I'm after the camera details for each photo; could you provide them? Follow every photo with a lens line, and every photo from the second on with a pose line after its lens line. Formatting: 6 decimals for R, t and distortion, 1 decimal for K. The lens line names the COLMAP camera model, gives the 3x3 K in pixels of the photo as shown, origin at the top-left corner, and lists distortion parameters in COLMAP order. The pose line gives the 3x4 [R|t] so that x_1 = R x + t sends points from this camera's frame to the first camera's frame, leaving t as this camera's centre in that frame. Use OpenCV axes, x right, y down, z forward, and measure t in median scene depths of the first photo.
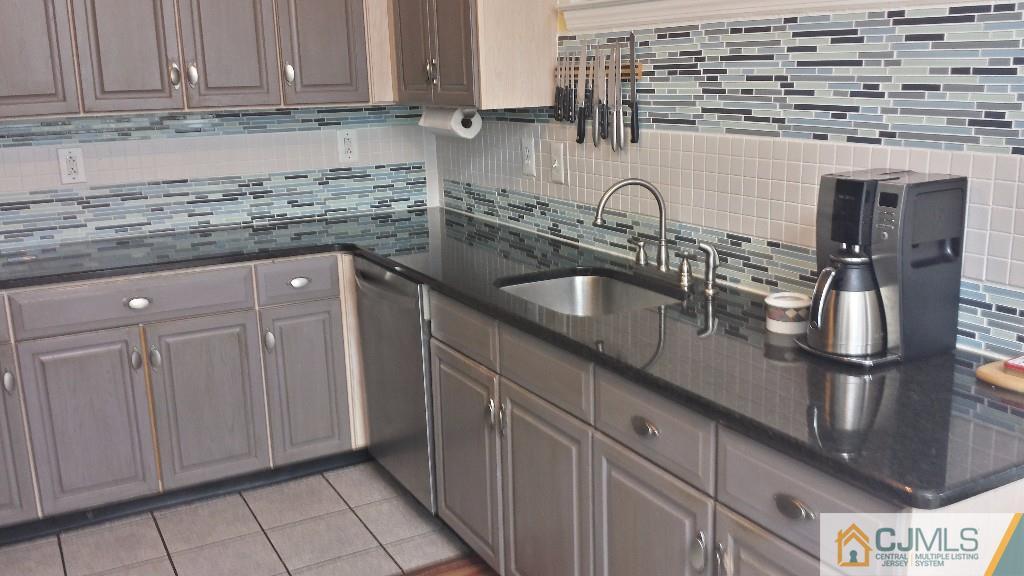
lens RADIAL K [[955.6, 0, 512.0], [0, 955.6, 288.0], [0, 0, 1]] dist [0.112374, -0.309863]
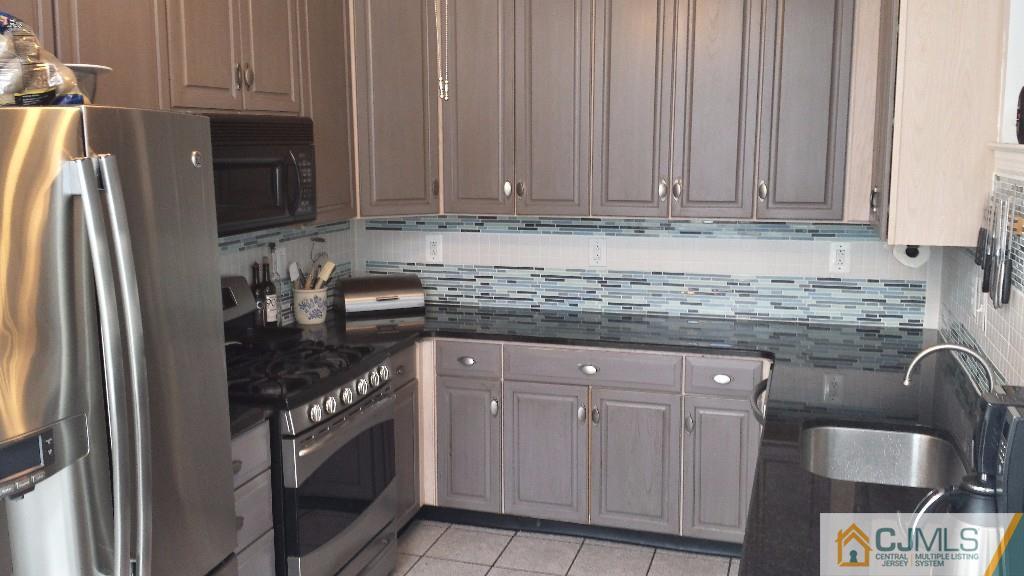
lens RADIAL K [[955.6, 0, 512.0], [0, 955.6, 288.0], [0, 0, 1]] dist [0.112374, -0.309863]
pose [[0.690649, 0.136254, -0.710239, 0.357146], [-0.173873, 0.984569, 0.019805, -0.082689], [0.701978, 0.109813, 0.703682, 0.033202]]
